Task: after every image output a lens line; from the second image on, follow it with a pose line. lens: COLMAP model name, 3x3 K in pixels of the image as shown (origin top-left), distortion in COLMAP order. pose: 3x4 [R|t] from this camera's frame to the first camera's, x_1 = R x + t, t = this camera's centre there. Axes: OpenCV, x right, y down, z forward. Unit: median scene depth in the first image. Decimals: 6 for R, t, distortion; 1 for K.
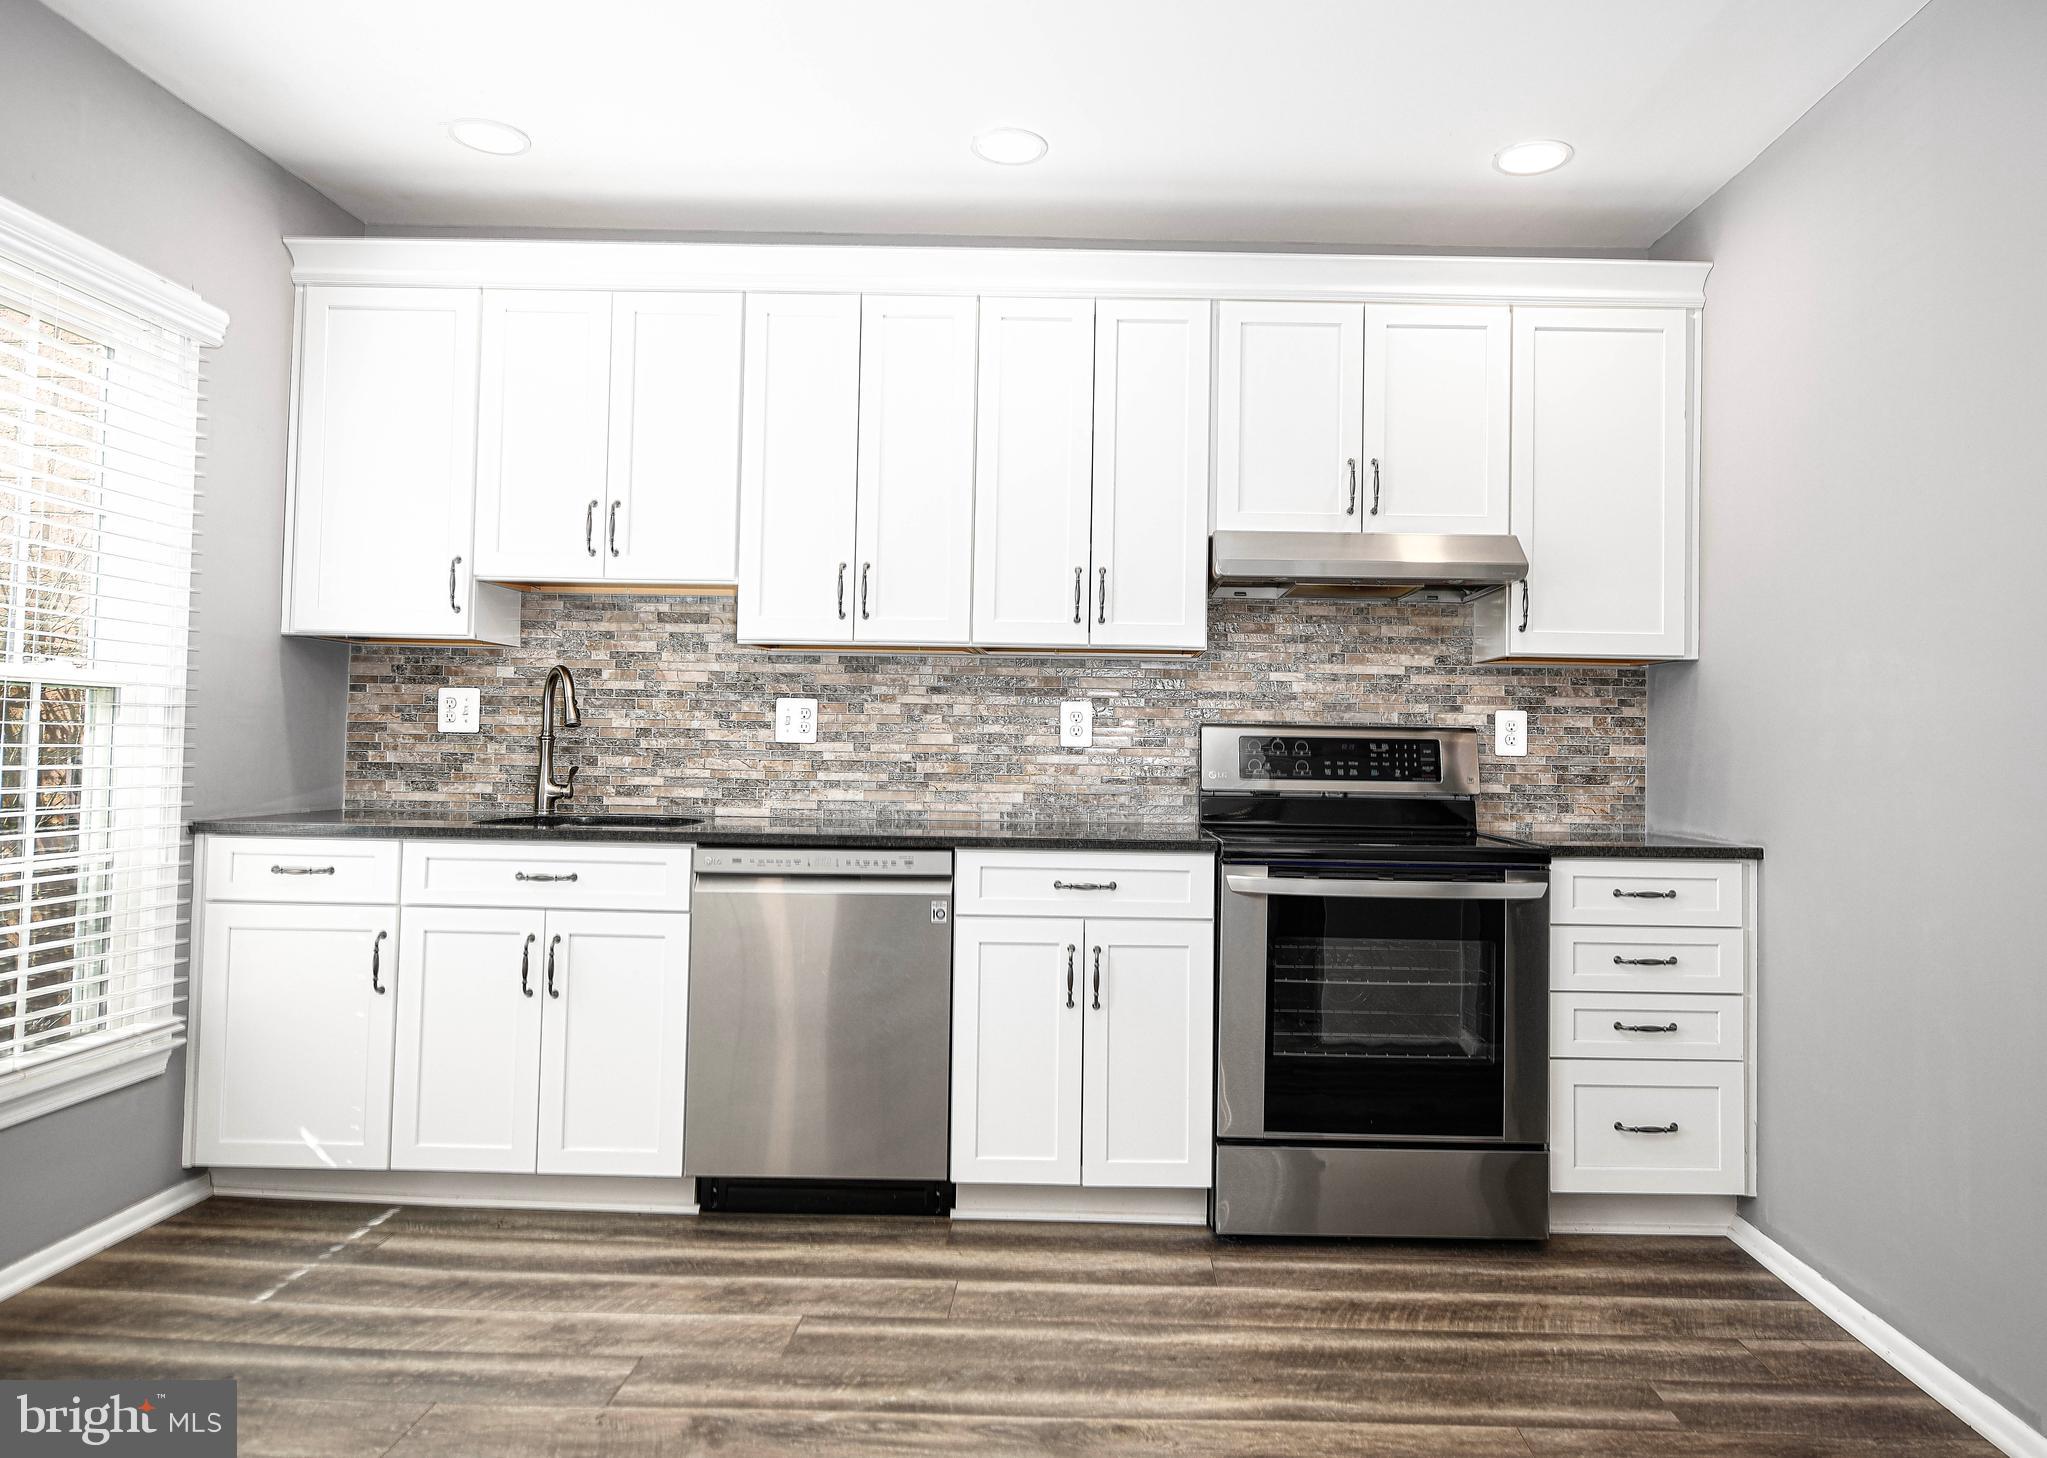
lens RADIAL K [[1253.8, 0, 1032.5], [0, 1253.8, 693.1], [0, 0, 1]] dist [-0.000634, -0.000414]
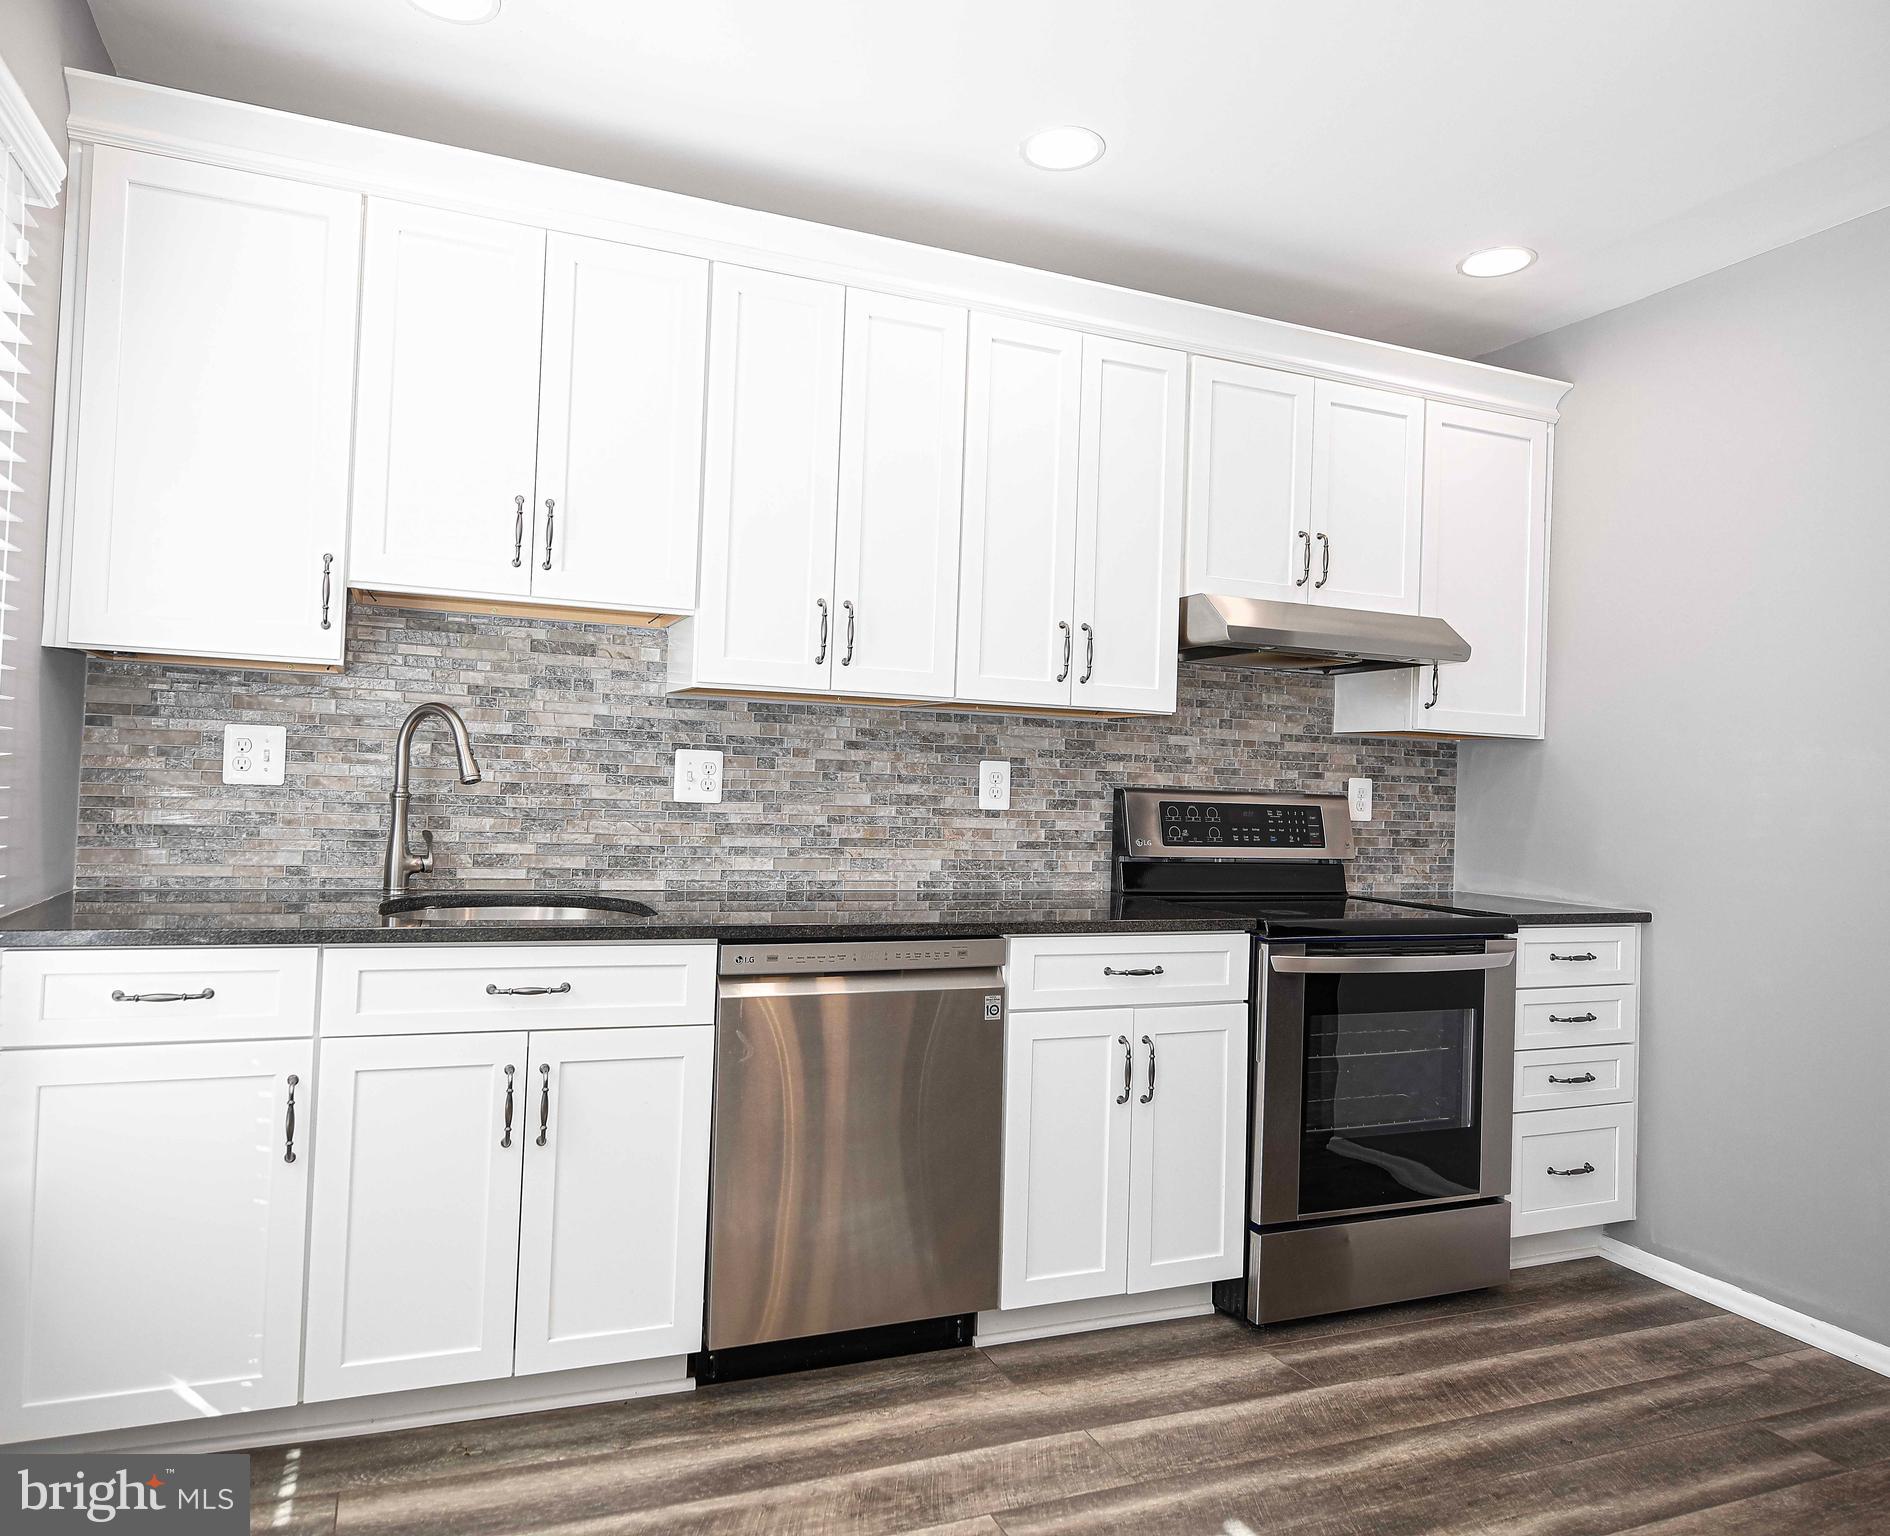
lens RADIAL K [[1195.7, 0, 836.8], [0, 1195.7, 741.4], [0, 0, 1]] dist [-0.005397, -0.001847]
pose [[0.932223, 0.026535, 0.360909, -0.424612], [-0.034261, 0.999300, 0.015025, -0.018584], [-0.360258, -0.026371, 0.932480, 0.228998]]
